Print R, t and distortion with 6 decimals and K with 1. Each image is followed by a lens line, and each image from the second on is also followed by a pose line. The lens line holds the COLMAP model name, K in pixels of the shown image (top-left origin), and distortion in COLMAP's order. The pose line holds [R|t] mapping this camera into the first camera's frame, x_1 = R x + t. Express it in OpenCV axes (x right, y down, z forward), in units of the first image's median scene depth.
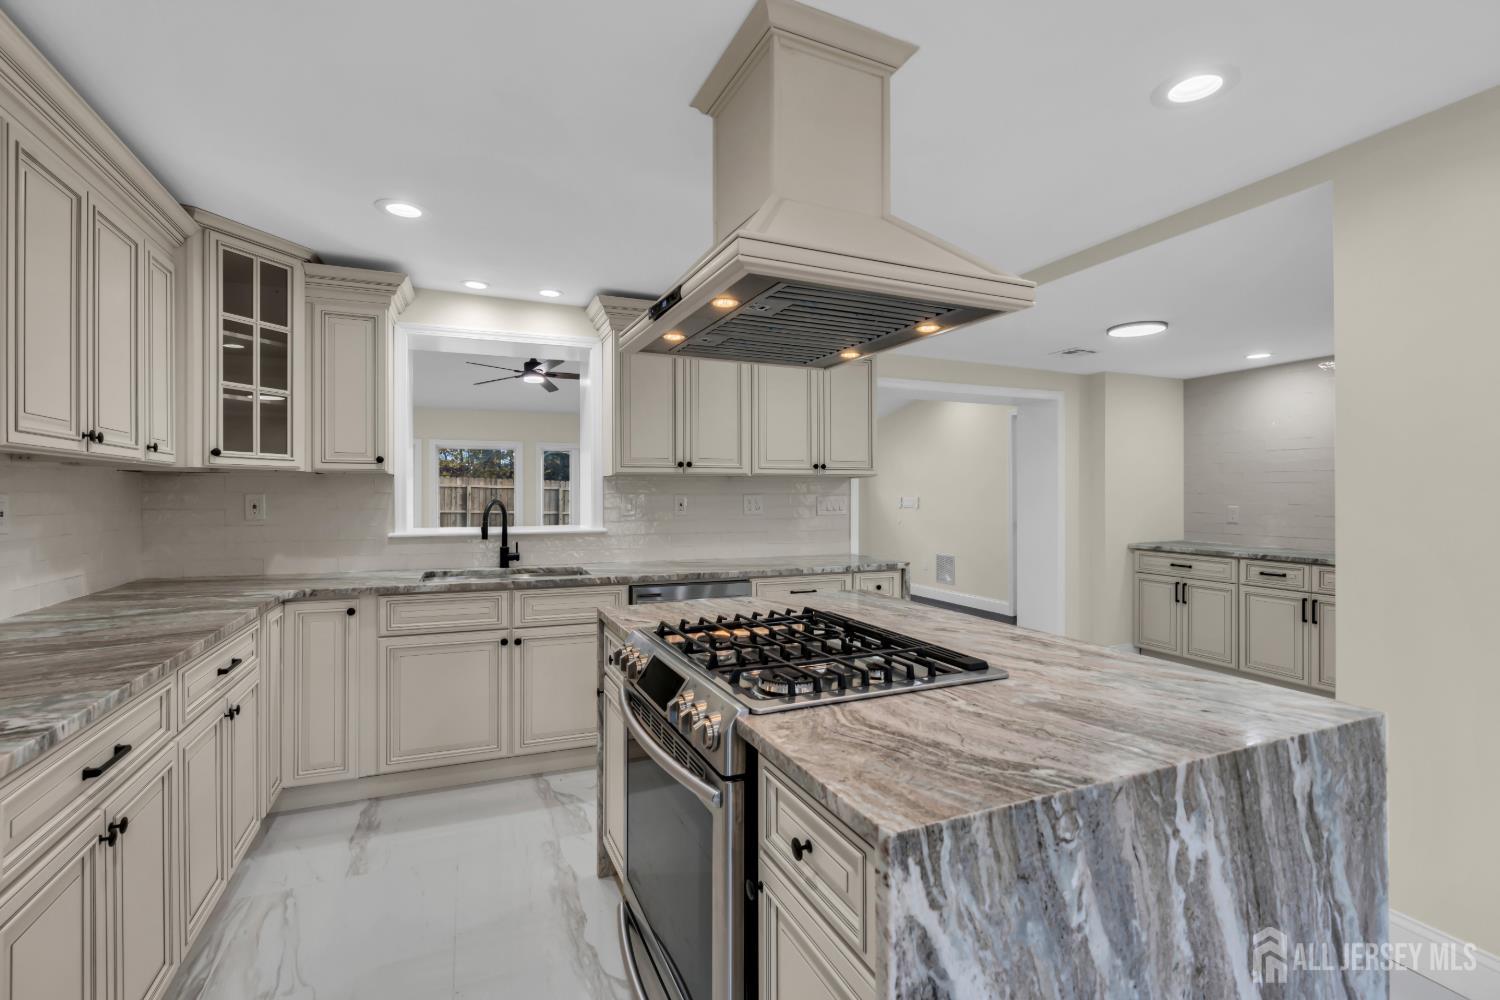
lens RADIAL K [[673.1, 0, 750.0], [0, 673.1, 500.0], [0, 0, 1]] dist [-0.007182, 0.000726]
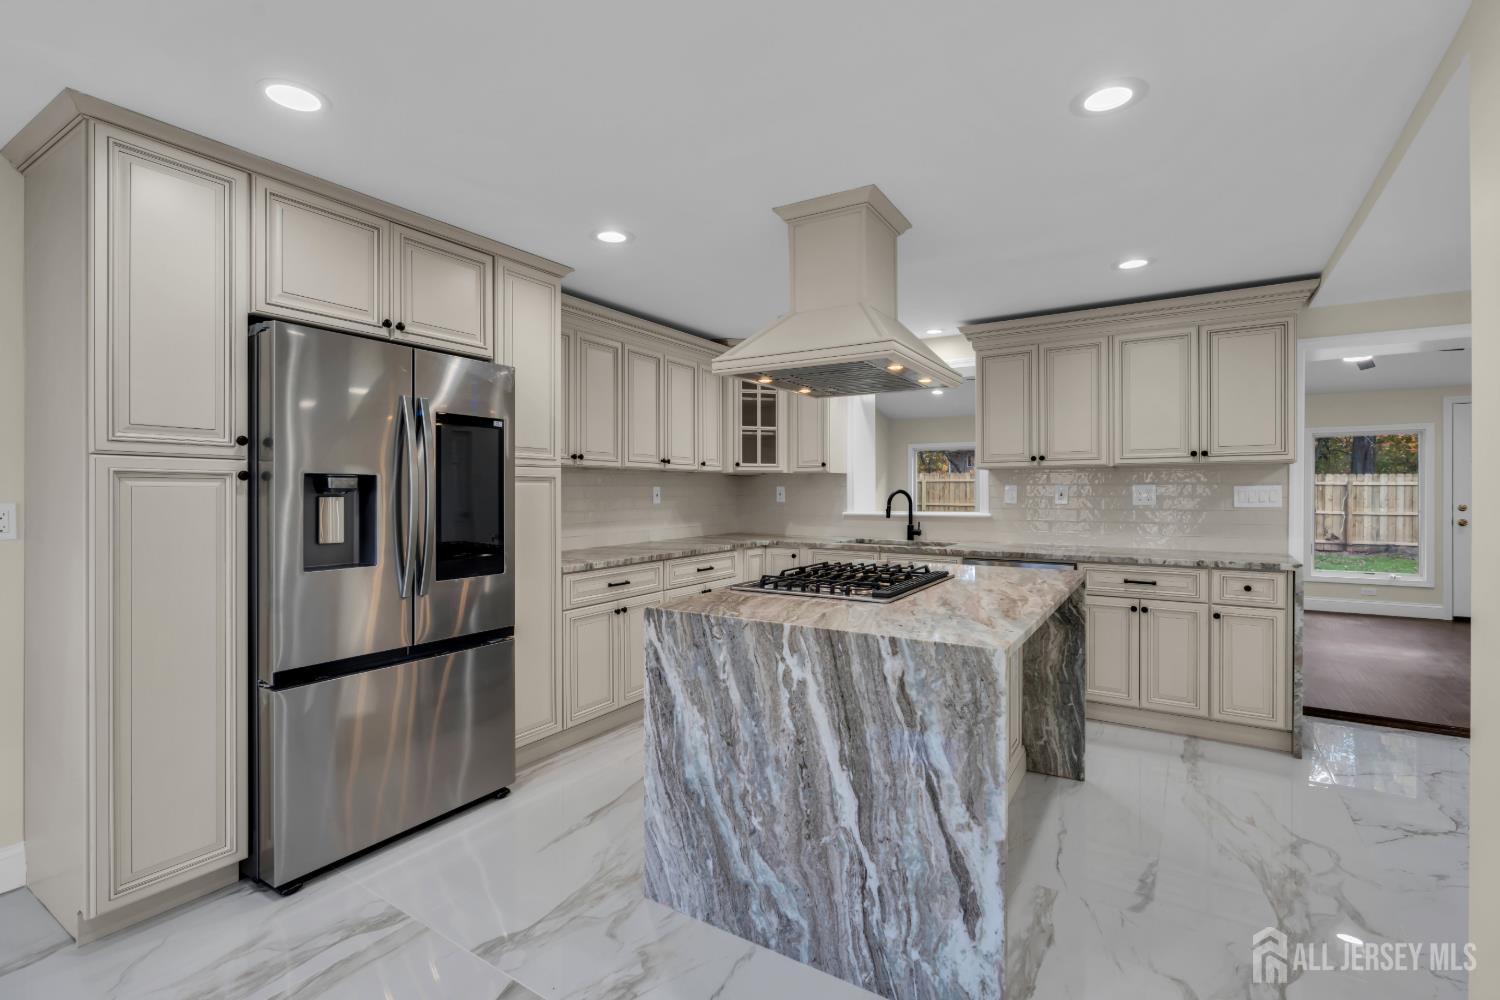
lens RADIAL K [[691.2, 0, 750.0], [0, 691.2, 500.0], [0, 0, 1]] dist [-0.002766, -0.000180]
pose [[0.559207, 0.009410, -0.828975, 1.921911], [-0.003487, 0.999953, 0.008998, 0.026848], [0.829021, -0.002141, 0.559214, -0.143914]]
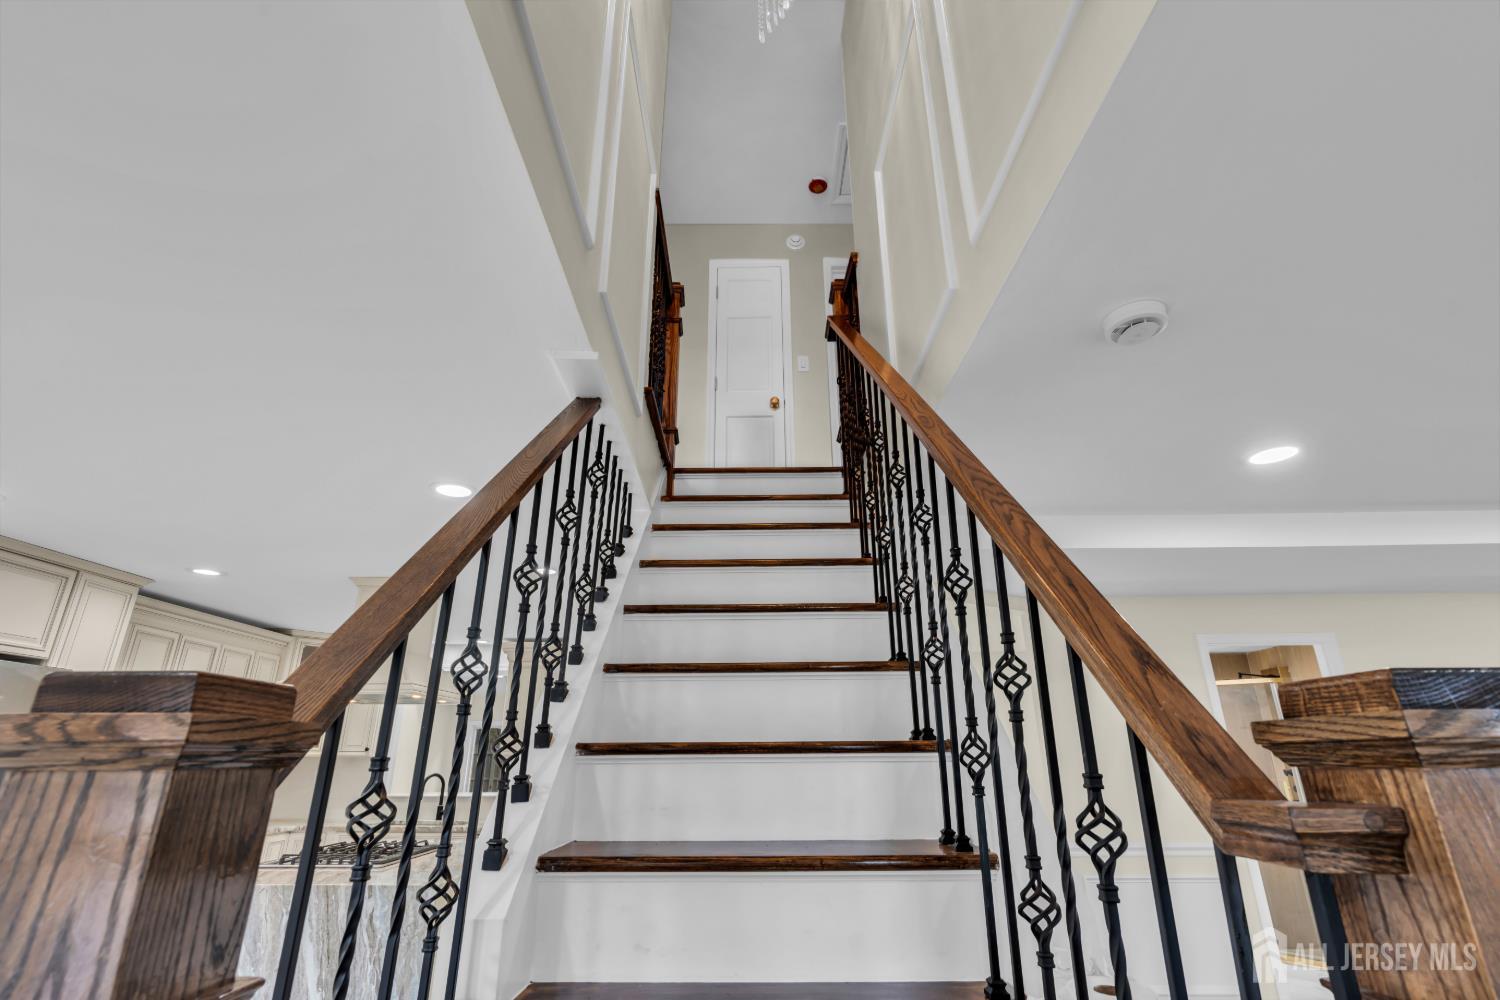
lens RADIAL K [[691.2, 0, 750.0], [0, 691.2, 500.0], [0, 0, 1]] dist [-0.002766, -0.000180]
pose [[0.916379, -0.142862, -0.373952, 3.231555], [0.000036, 0.934181, -0.356799, -0.069206], [0.400312, 0.326950, 0.856069, -1.074768]]
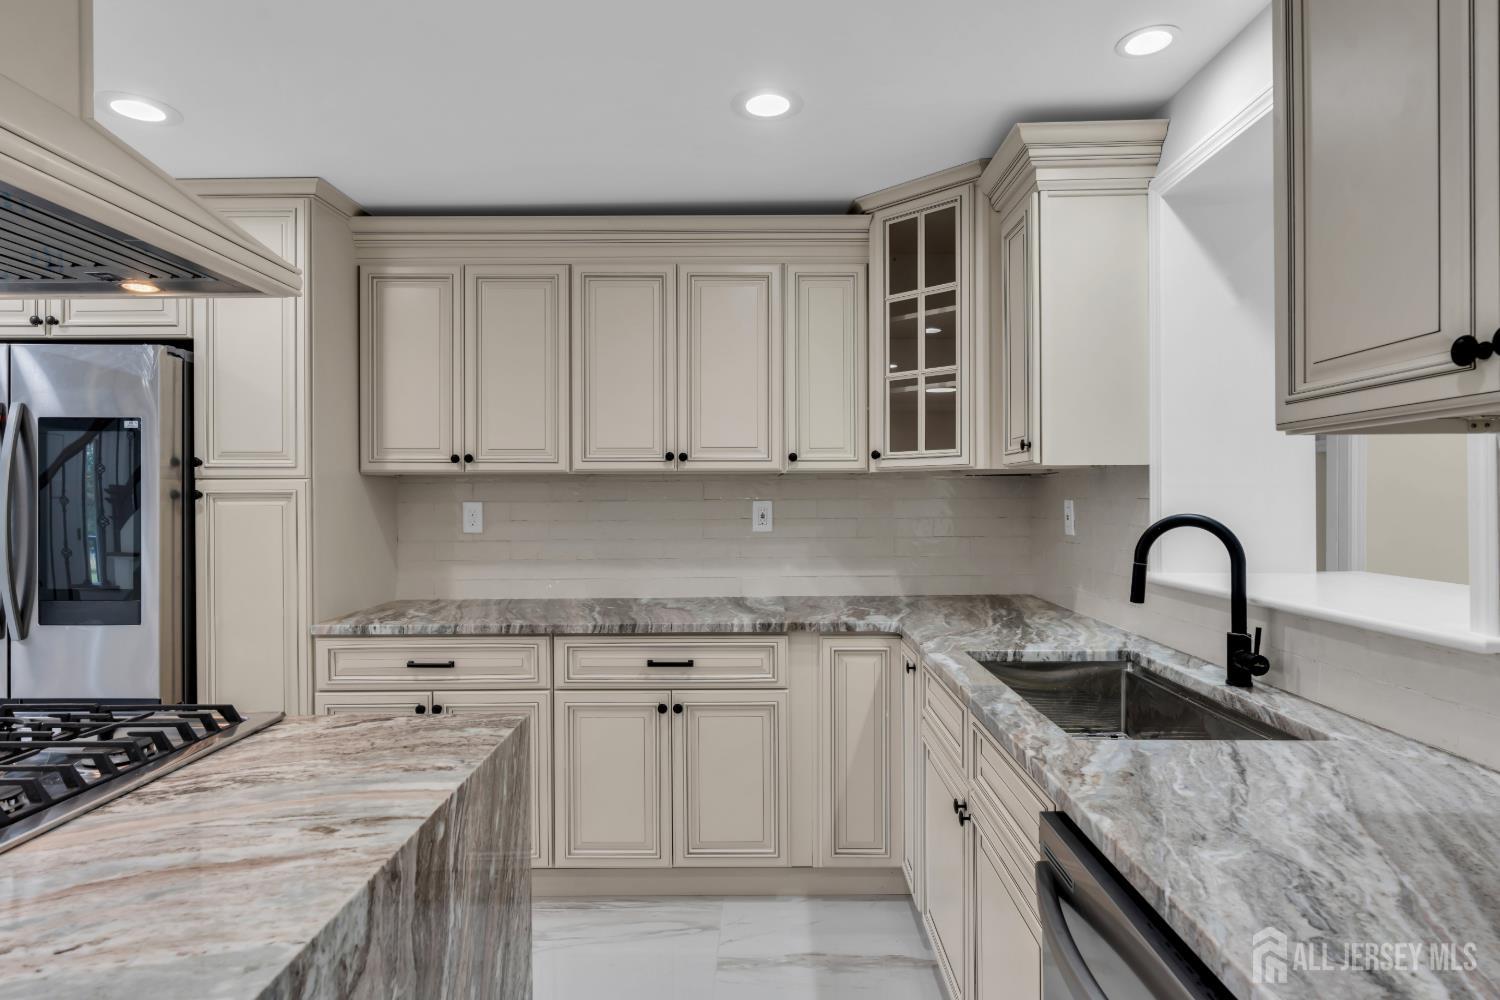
lens RADIAL K [[790.3, 0, 750.0], [0, 790.3, 500.0], [0, 0, 1]] dist [-0.001421, -0.000127]
pose [[-0.414351, 0.000624, -0.910117, 0.570243], [-0.002266, 0.999996, 0.001717, -0.026495], [0.910114, 0.002774, -0.414348, 2.939804]]
